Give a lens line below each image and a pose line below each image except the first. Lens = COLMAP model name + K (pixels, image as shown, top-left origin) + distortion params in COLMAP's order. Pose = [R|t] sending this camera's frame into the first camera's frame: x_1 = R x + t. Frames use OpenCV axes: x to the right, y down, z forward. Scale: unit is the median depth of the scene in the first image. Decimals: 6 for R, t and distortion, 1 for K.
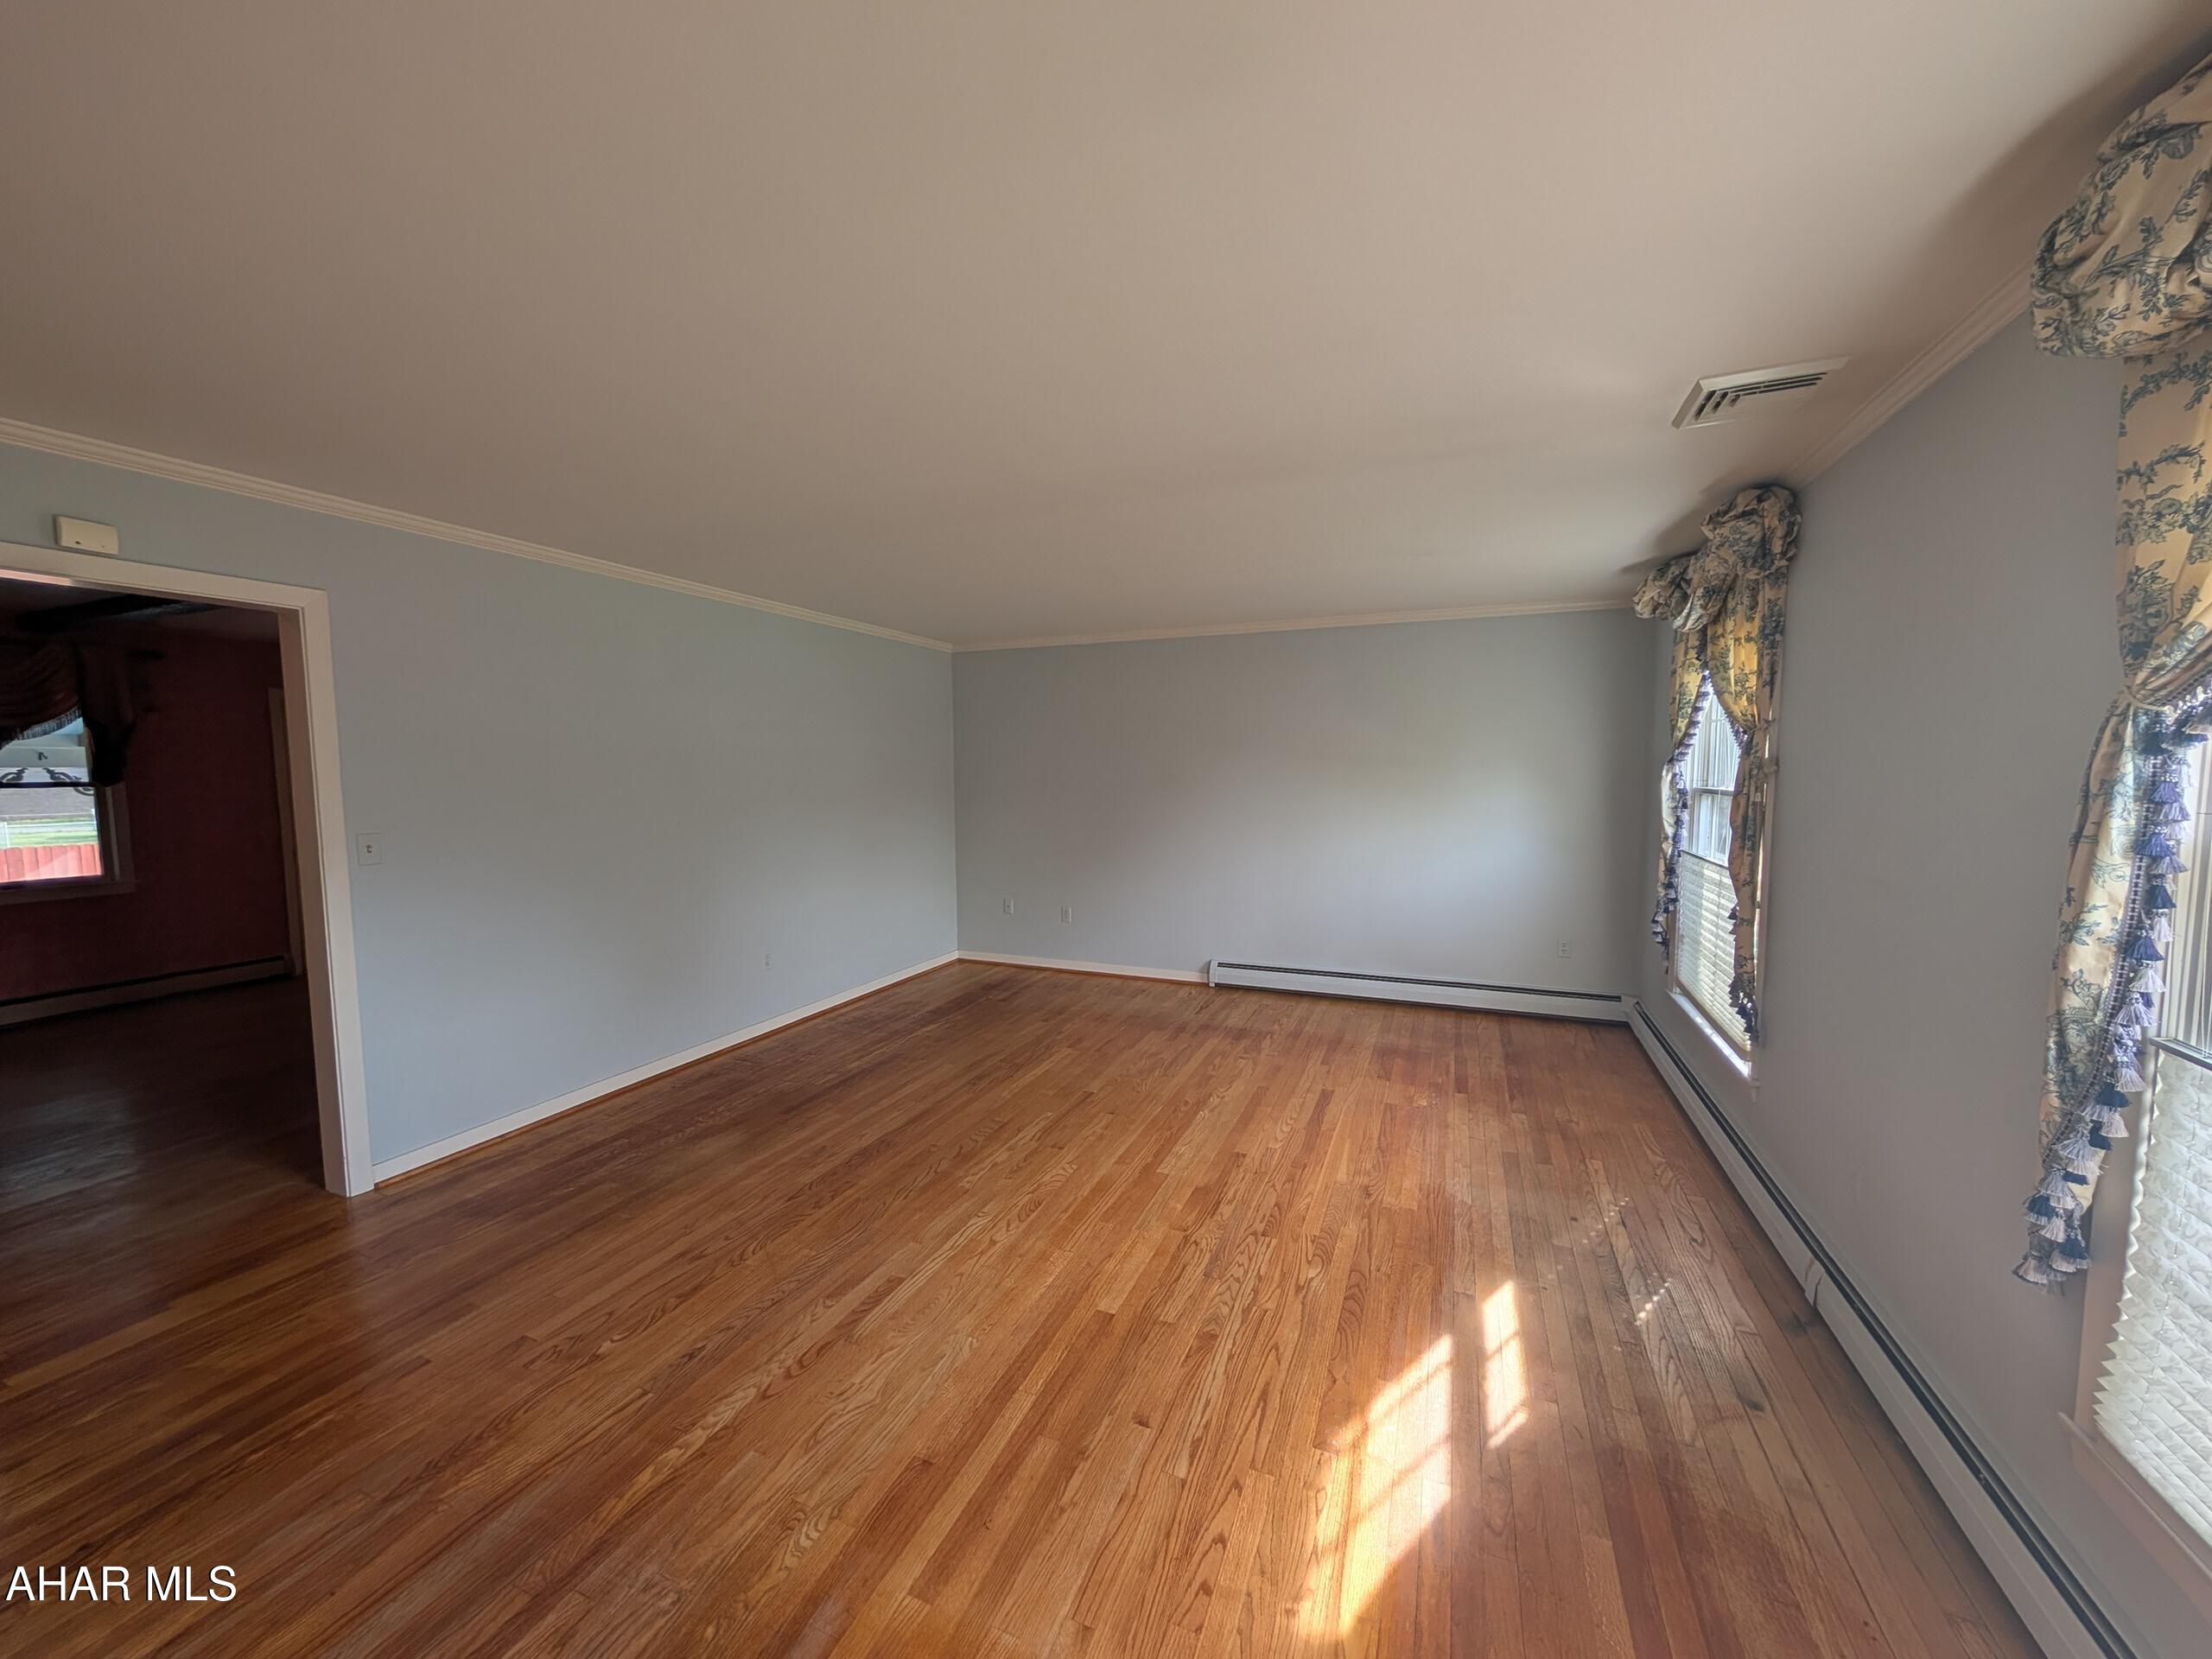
lens RADIAL K [[830.4, 0, 1109.3], [0, 830.4, 830.4], [0, 0, 1]] dist [0.000719, 0.000123]
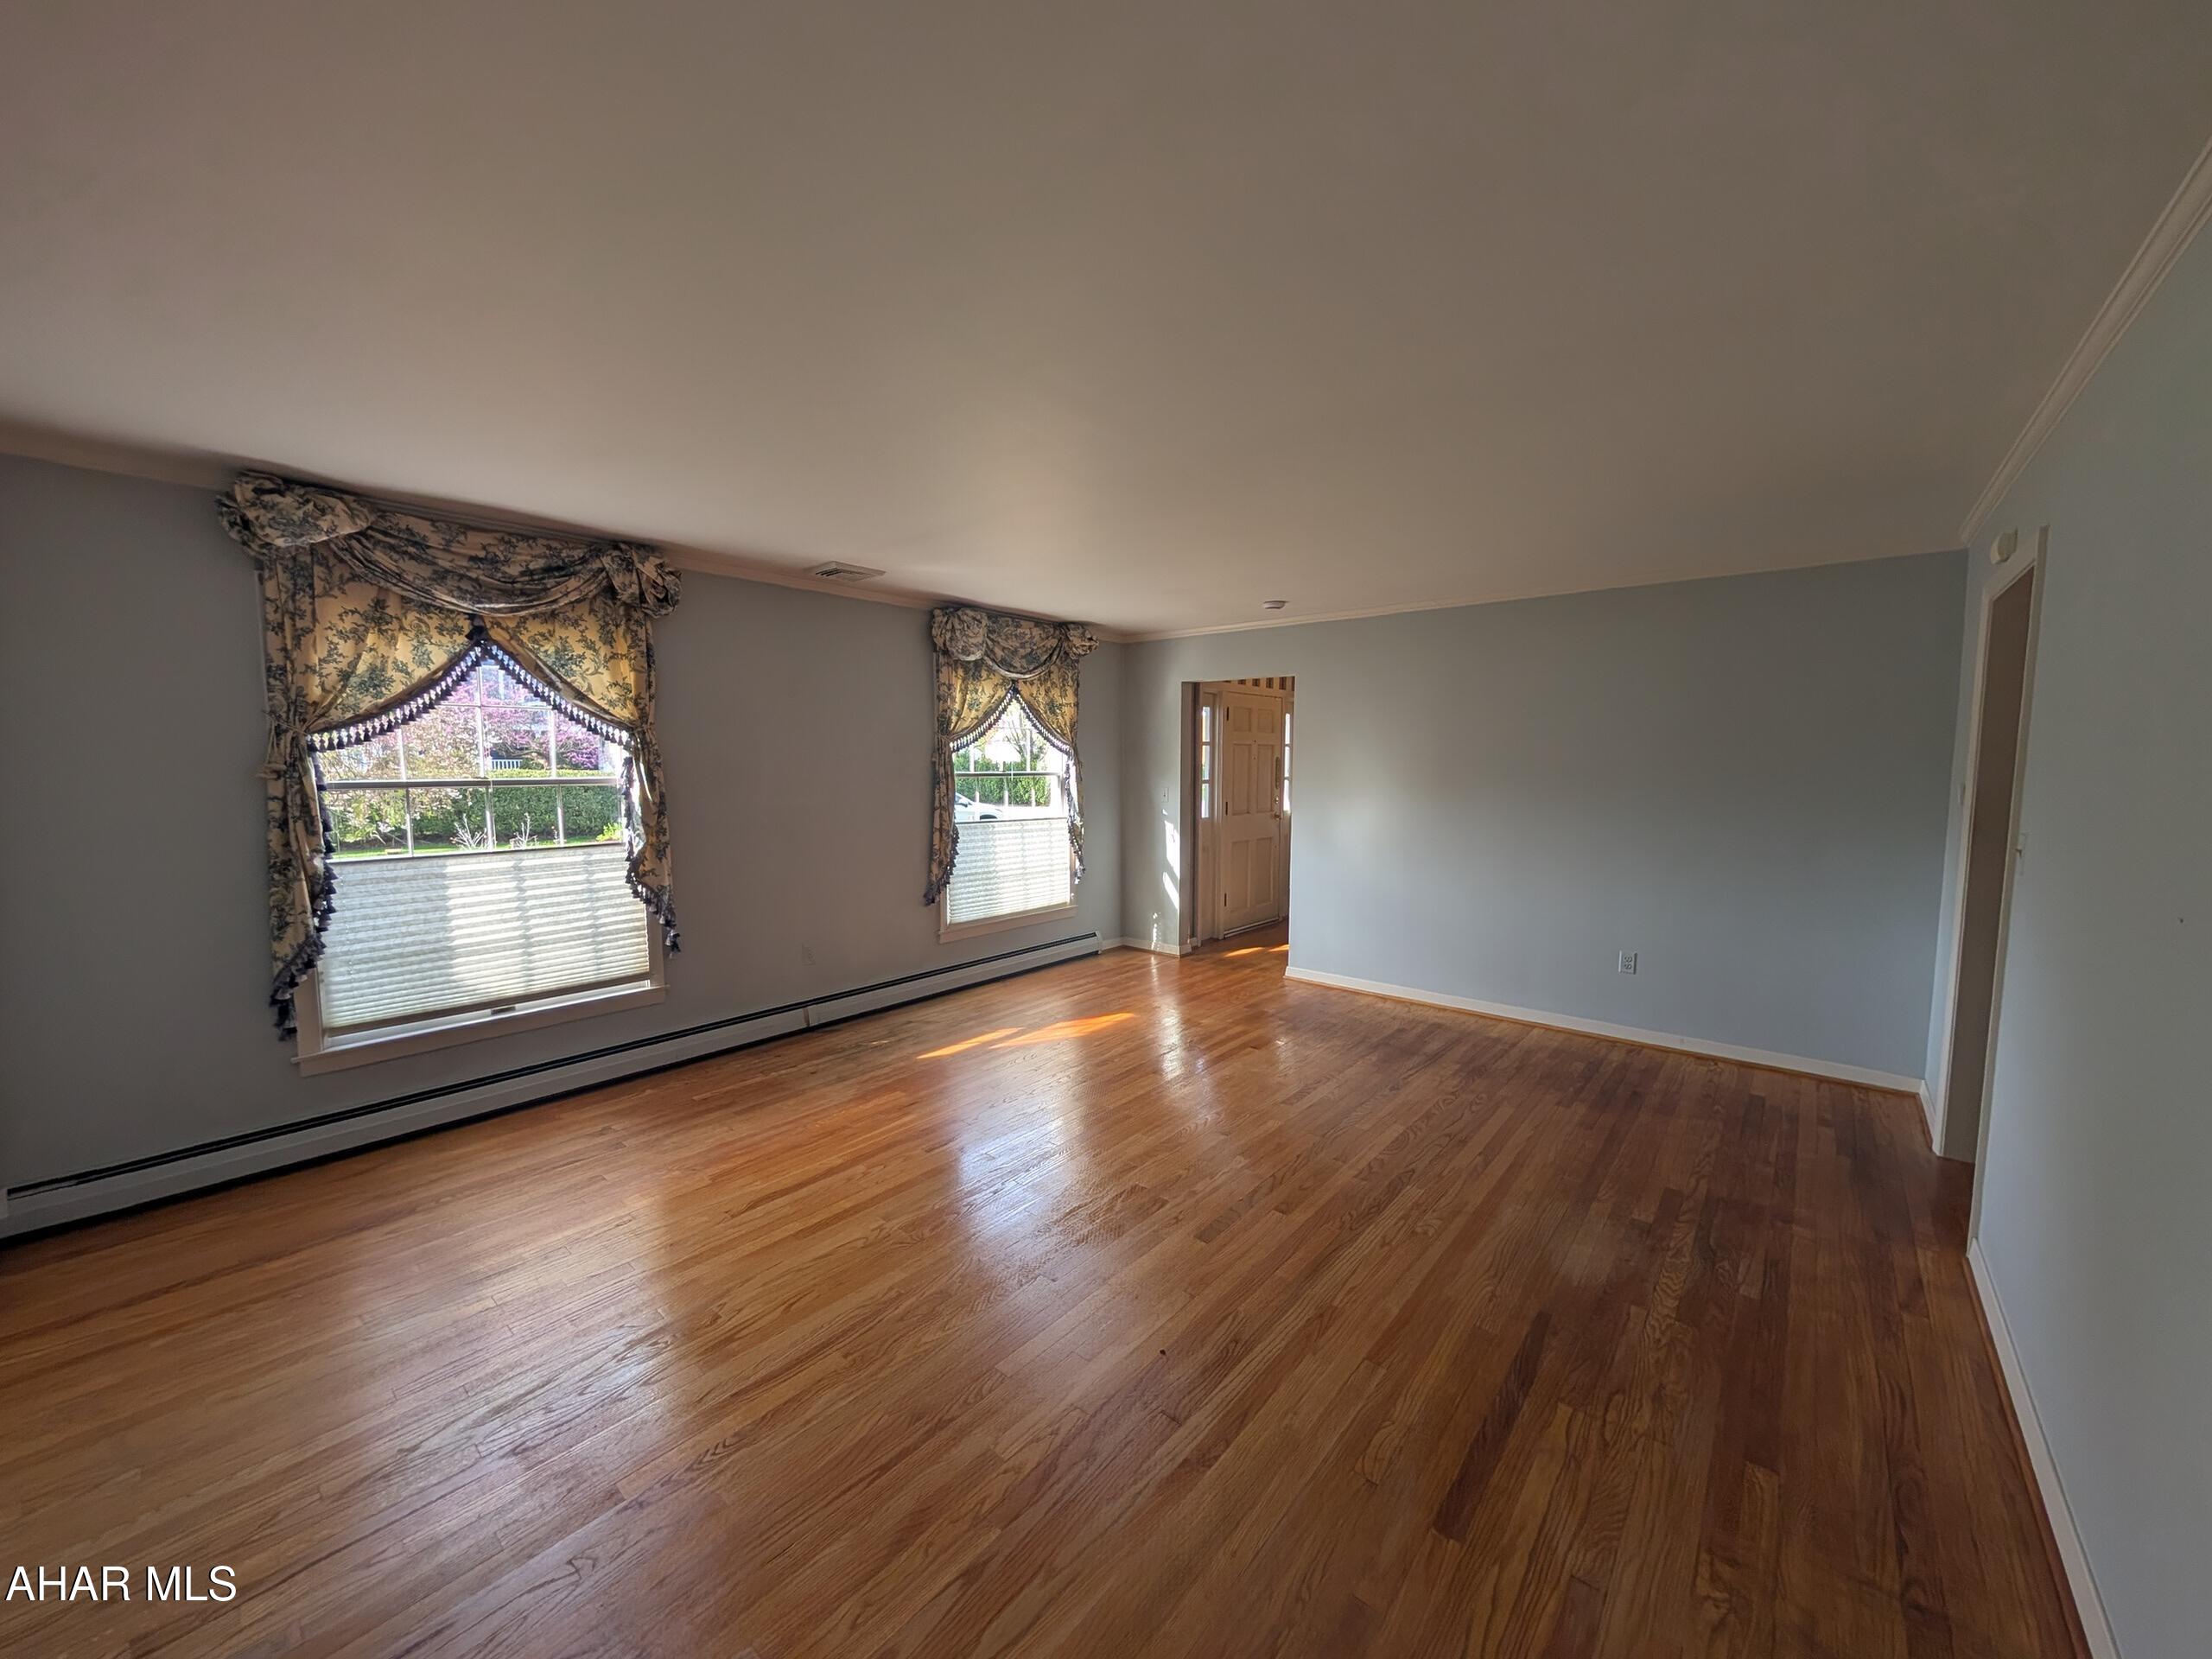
lens RADIAL K [[830.4, 0, 1102.3], [0, 830.4, 829.5], [0, 0, 1]] dist [0.000719, 0.000123]
pose [[-0.953361, -0.018494, 0.301265, -0.298599], [0.030150, 0.987294, 0.156017, -0.135484], [-0.300323, 0.157824, -0.940690, 1.879459]]
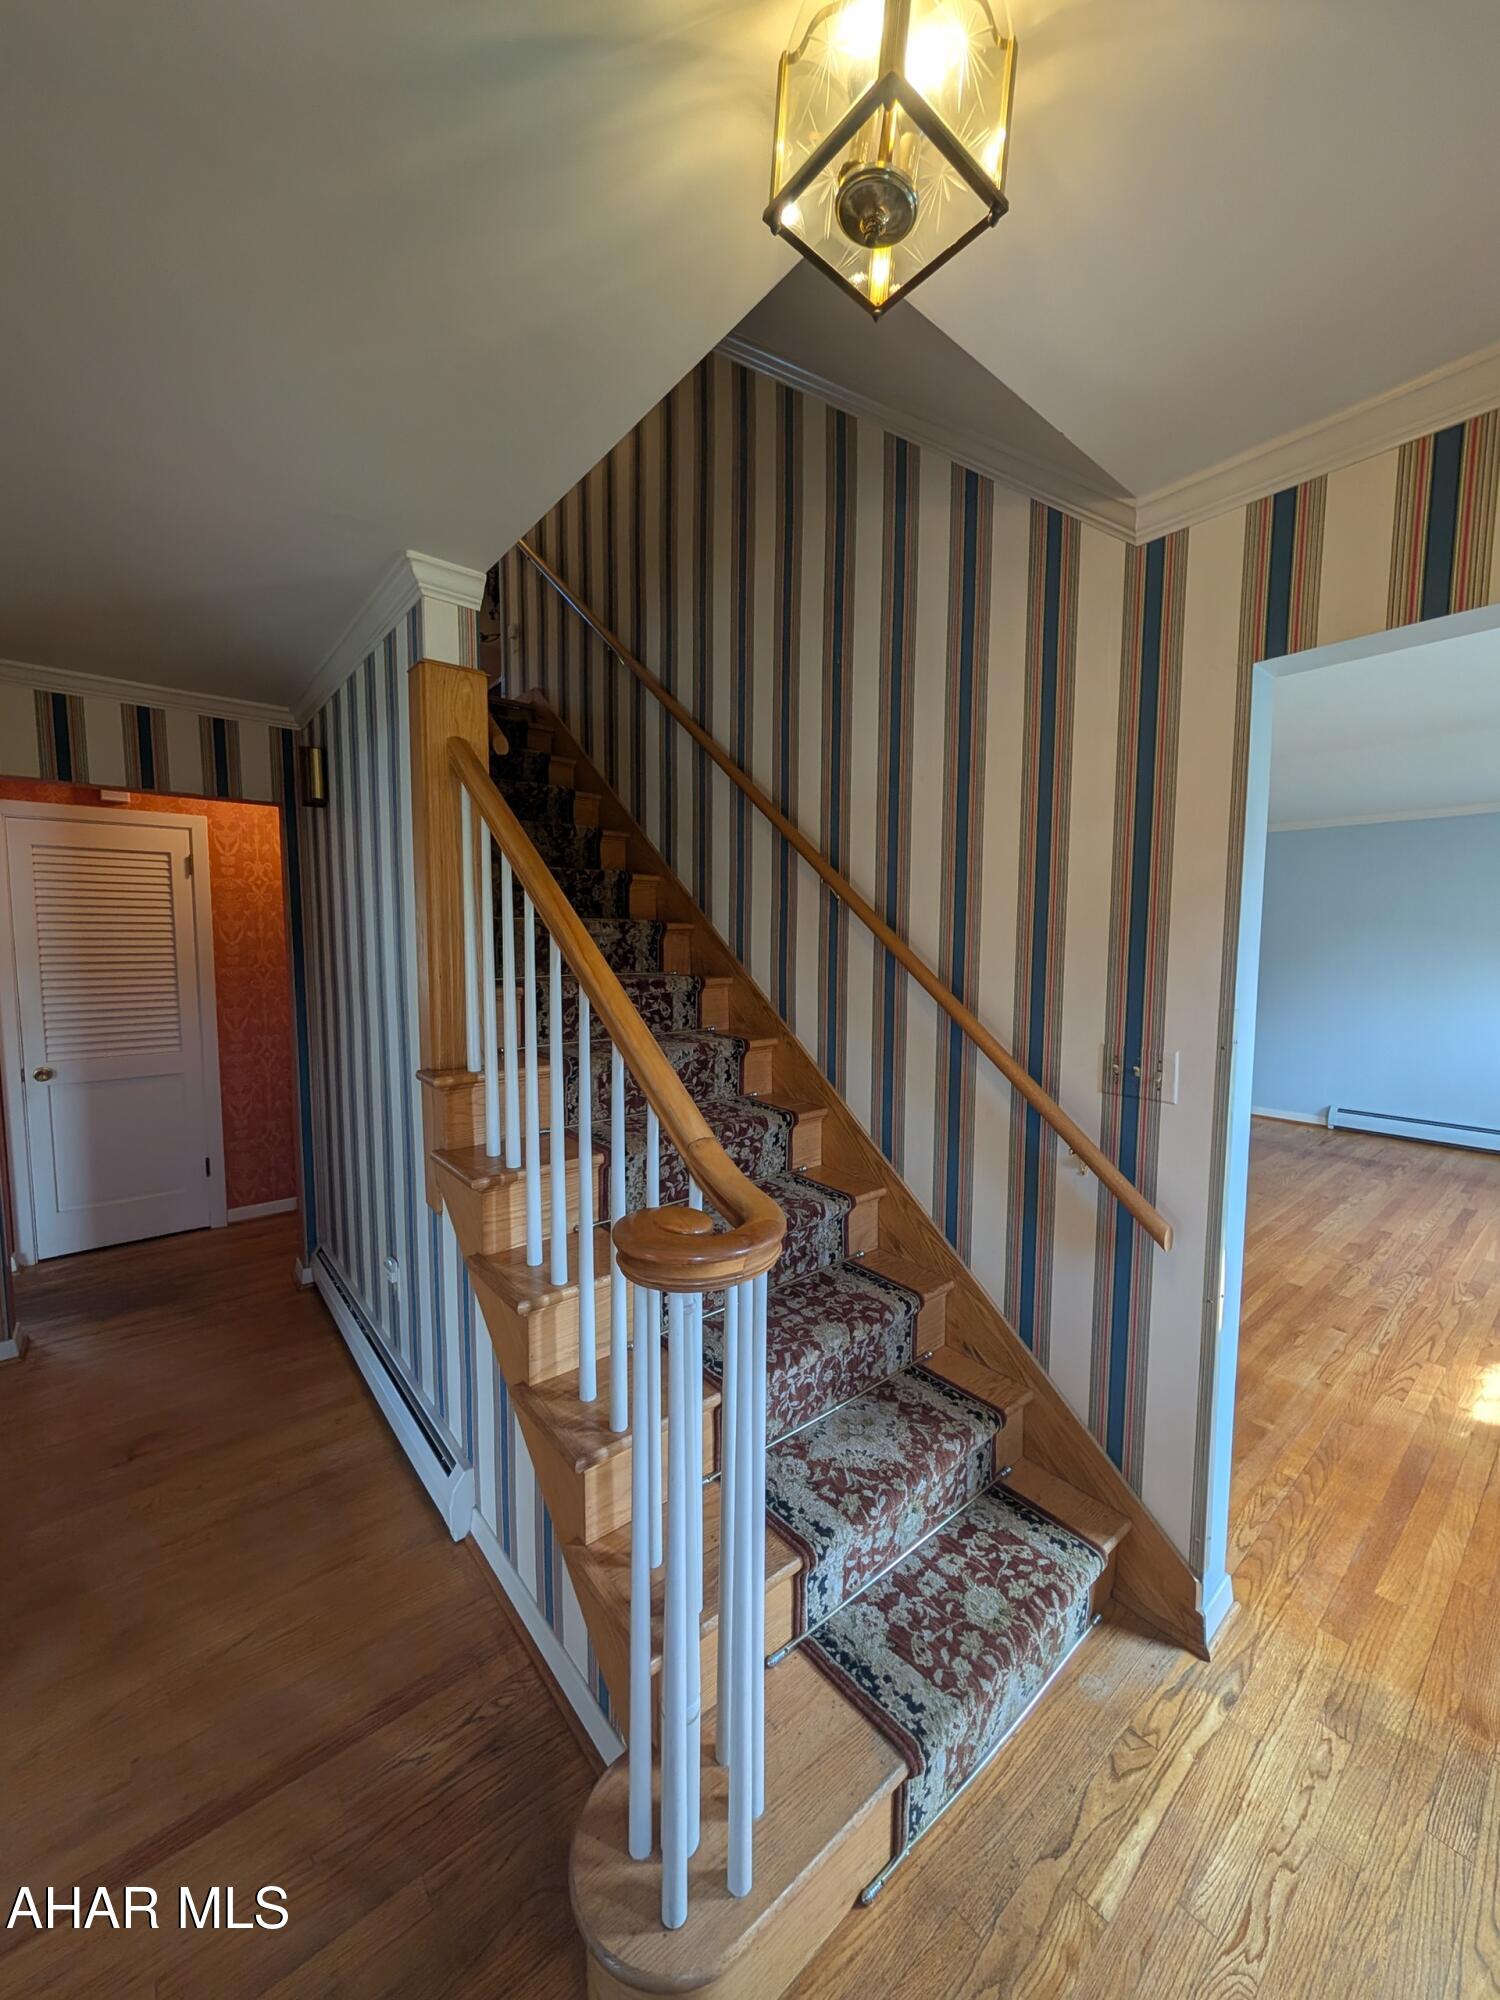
lens RADIAL K [[750.8, 0, 747.4], [0, 750.8, 1002.7], [0, 0, 1]] dist [0.000719, 0.000123]
pose [[0.884666, 0.049330, -0.463609, -0.214936], [-0.043067, 0.998782, 0.024094, 0.038568], [0.464232, -0.001349, 0.885712, -0.559364]]
